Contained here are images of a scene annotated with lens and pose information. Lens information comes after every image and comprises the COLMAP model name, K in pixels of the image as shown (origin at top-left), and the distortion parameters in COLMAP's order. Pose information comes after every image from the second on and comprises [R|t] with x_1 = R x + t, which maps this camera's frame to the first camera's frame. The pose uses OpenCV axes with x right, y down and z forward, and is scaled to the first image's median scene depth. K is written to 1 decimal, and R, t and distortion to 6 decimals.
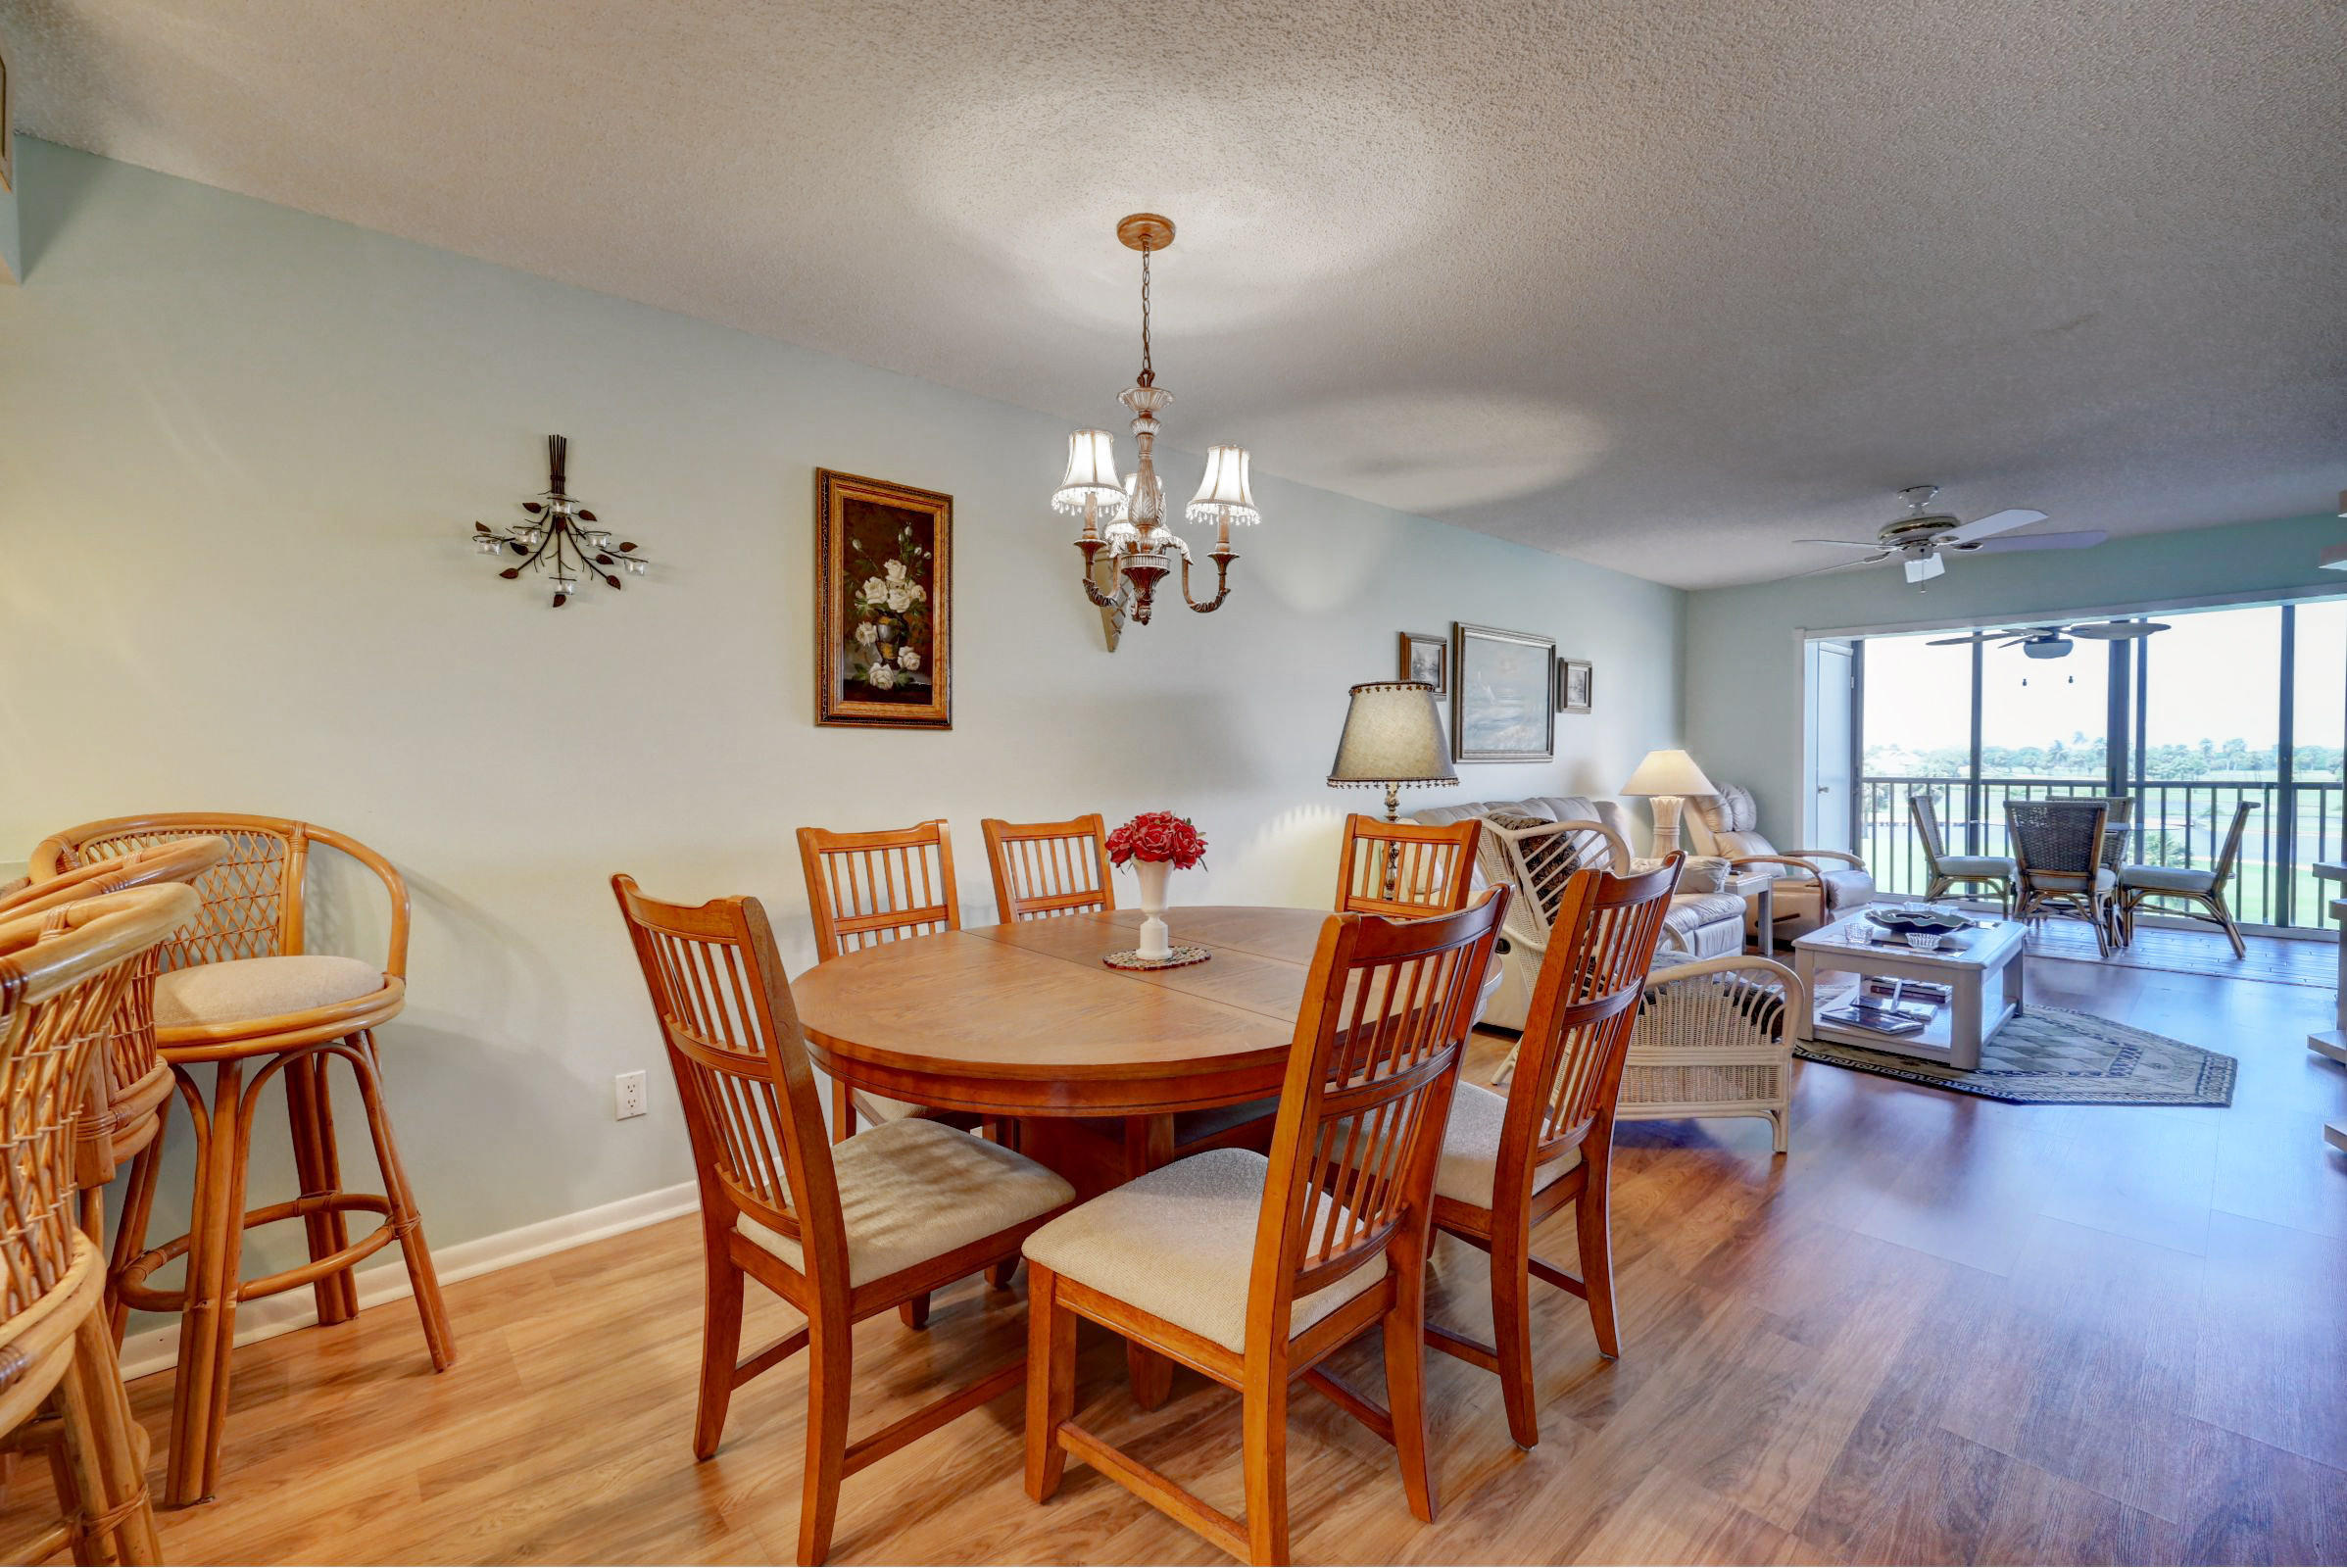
lens RADIAL K [[1010.7, 0, 1175.9], [0, 1010.7, 773.4], [0, 0, 1]] dist [-0.000357, -0.000028]
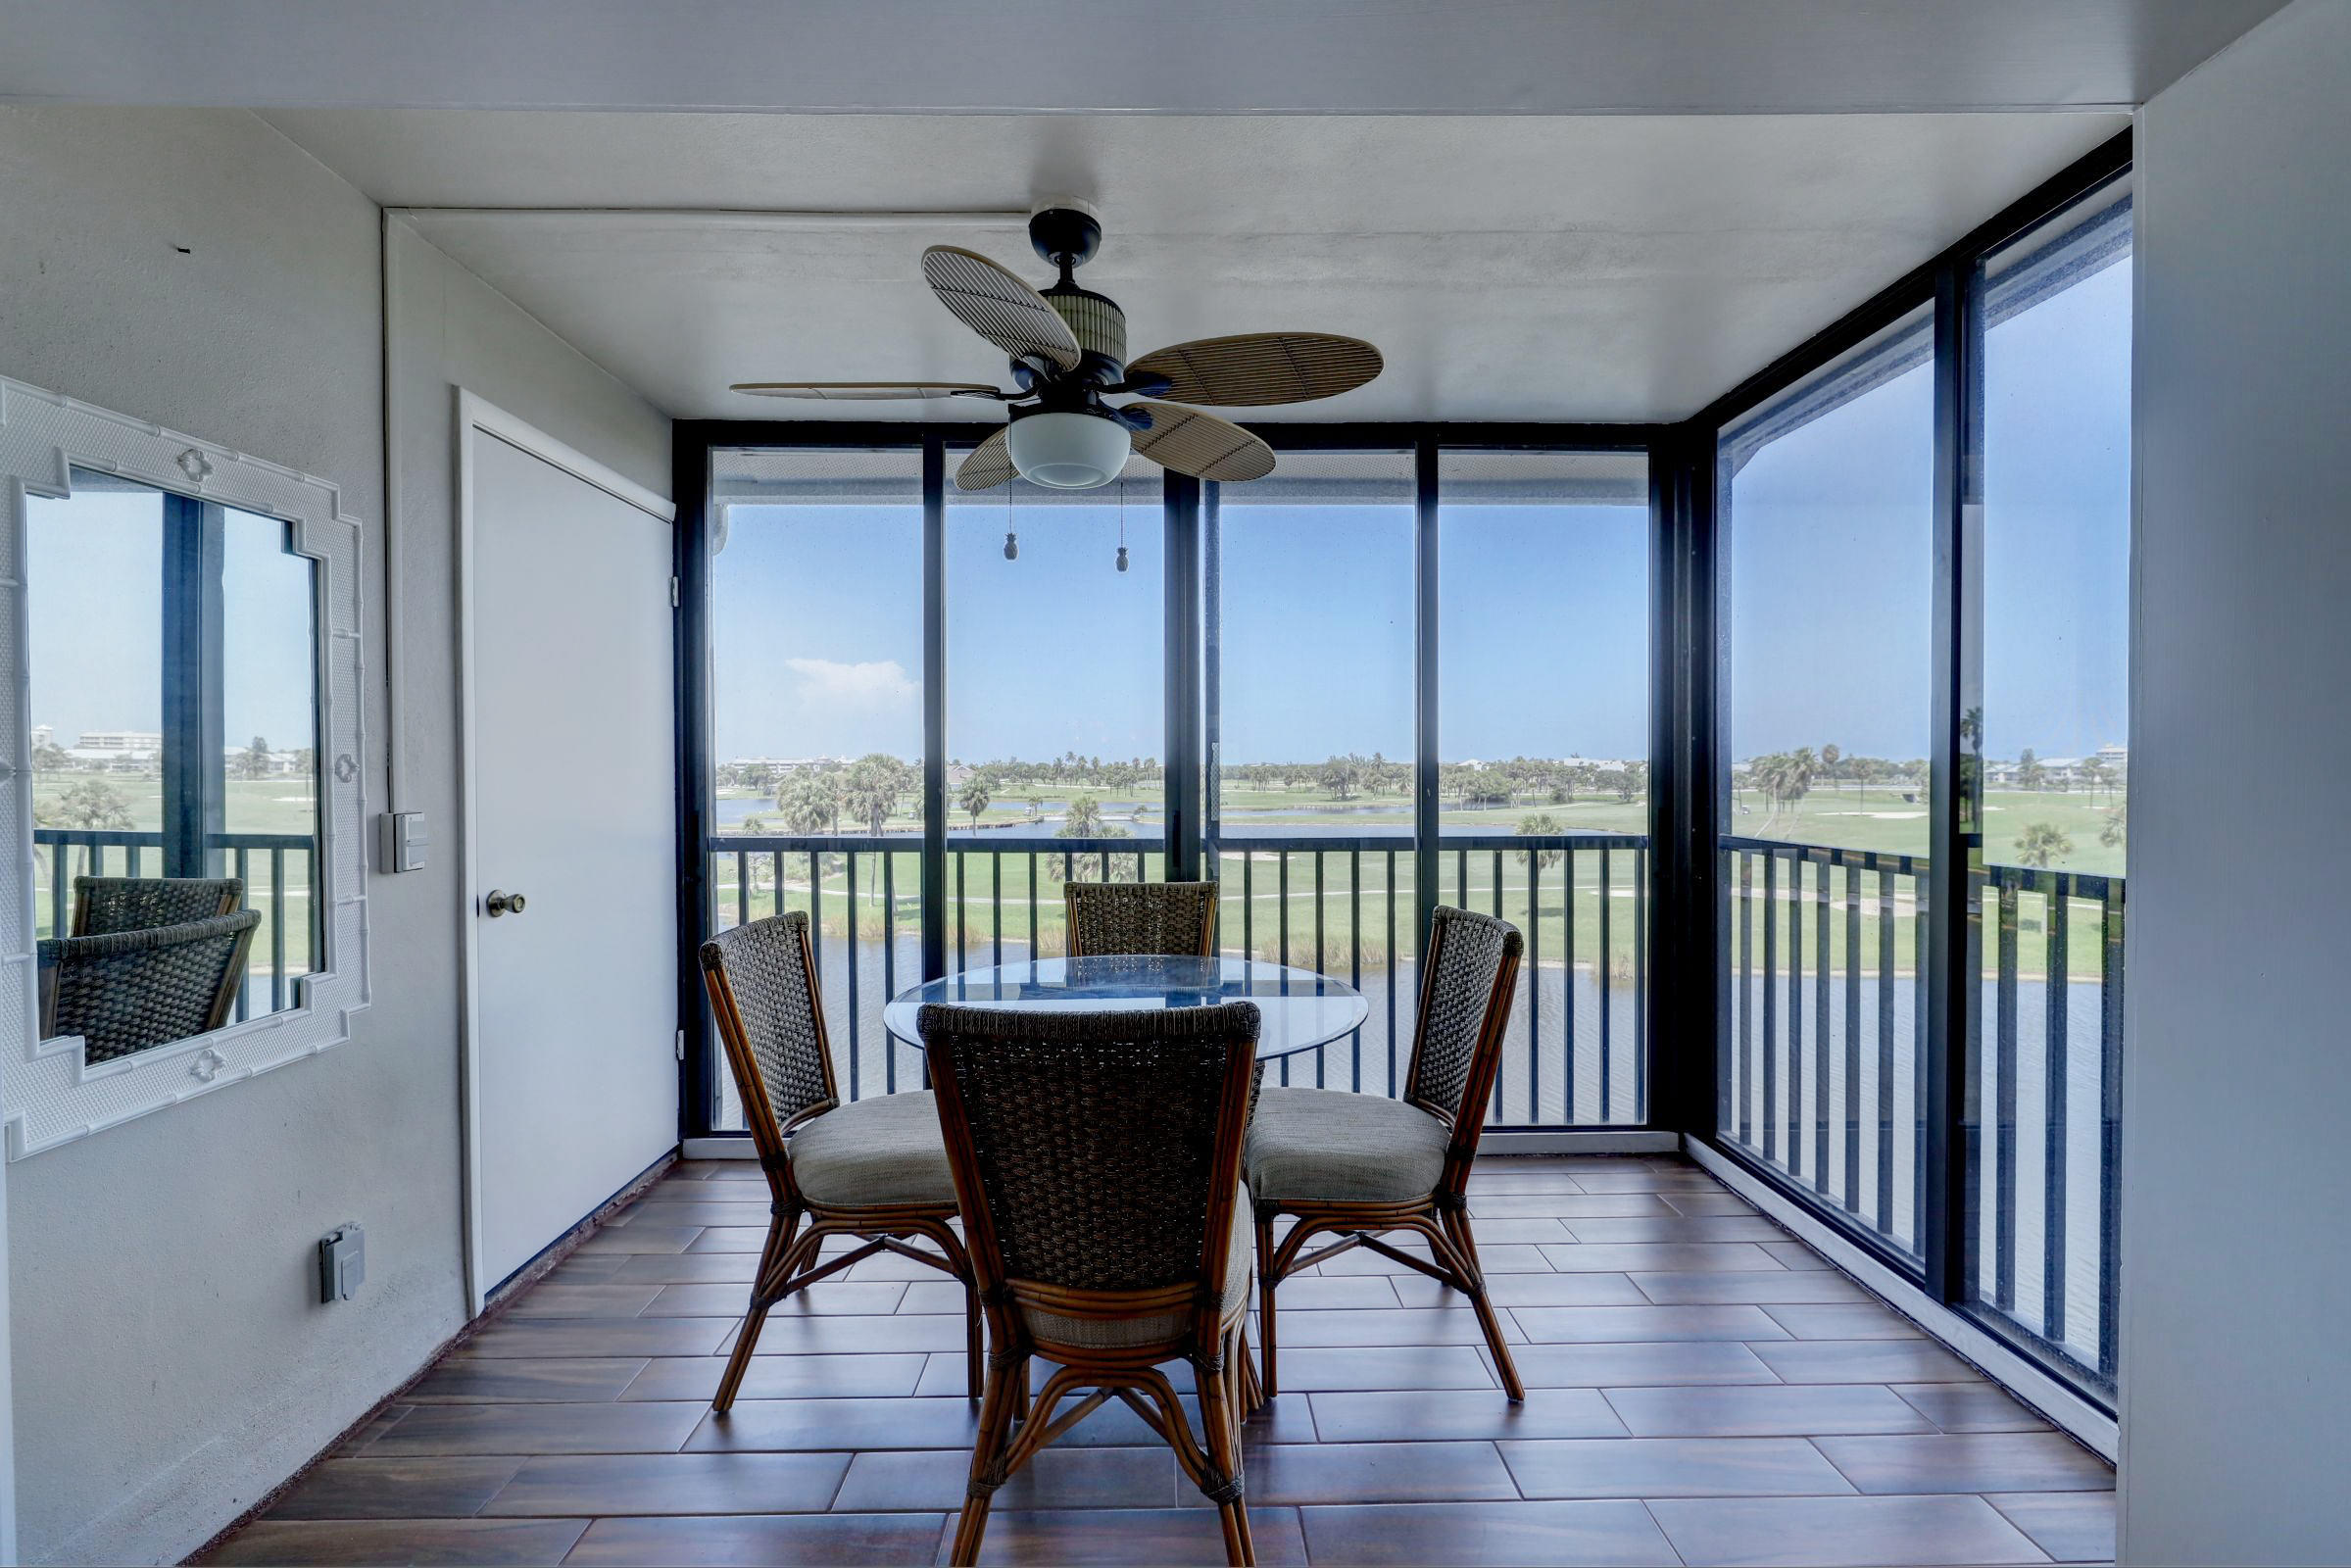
lens RADIAL K [[1012.4, 0, 1177.9], [0, 1012.4, 773.4], [0, 0, 1]] dist [-0.000357, -0.000028]
pose [[0.667167, -0.011313, 0.744822, 0.357864], [0.014435, 0.999893, 0.002258, -0.014546], [-0.744768, 0.009245, 0.667259, 0.420697]]
